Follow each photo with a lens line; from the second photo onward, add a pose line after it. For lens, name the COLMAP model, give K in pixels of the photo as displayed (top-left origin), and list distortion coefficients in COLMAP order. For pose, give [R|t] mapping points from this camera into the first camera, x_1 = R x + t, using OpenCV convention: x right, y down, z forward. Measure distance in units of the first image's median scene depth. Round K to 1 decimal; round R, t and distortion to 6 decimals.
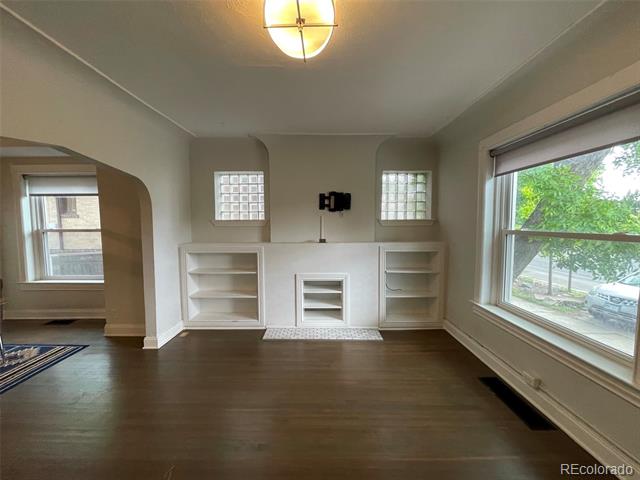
lens RADIAL K [[257.0, 0, 317.4], [0, 257.0, 241.7], [0, 0, 1]] dist [-0.003888, 0.002489]
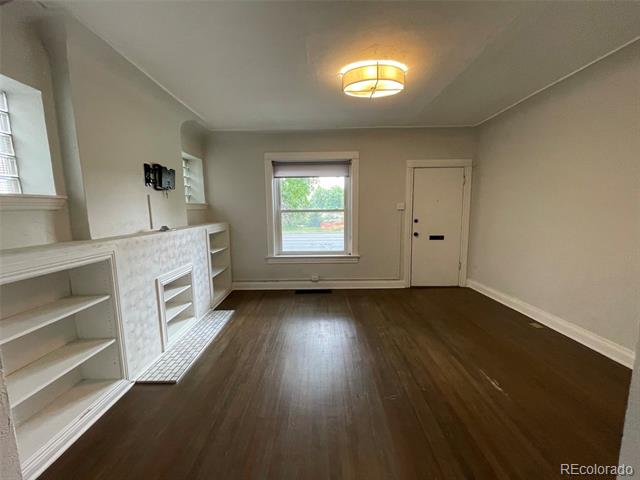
lens RADIAL K [[257.0, 0, 317.9], [0, 257.0, 240.6], [0, 0, 1]] dist [-0.003888, 0.002489]
pose [[-0.005266, -0.119451, 0.992826, -0.744377], [0.084528, 0.989233, 0.119467, -0.020137], [-0.996407, 0.084551, 0.004887, 0.552797]]
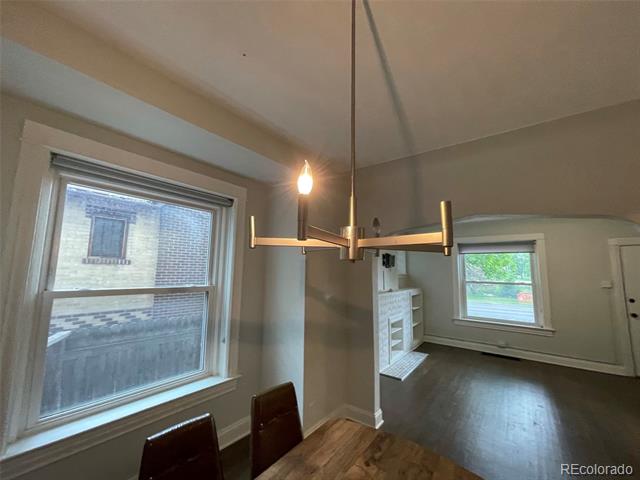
lens RADIAL K [[257.0, 0, 318.0], [0, 257.0, 241.1], [0, 0, 1]] dist [-0.003888, 0.002489]
pose [[0.599376, 0.107140, 0.793265, -1.282505], [0.035409, 0.986483, -0.159991, -0.054671], [-0.799684, 0.123983, 0.587481, 0.498419]]
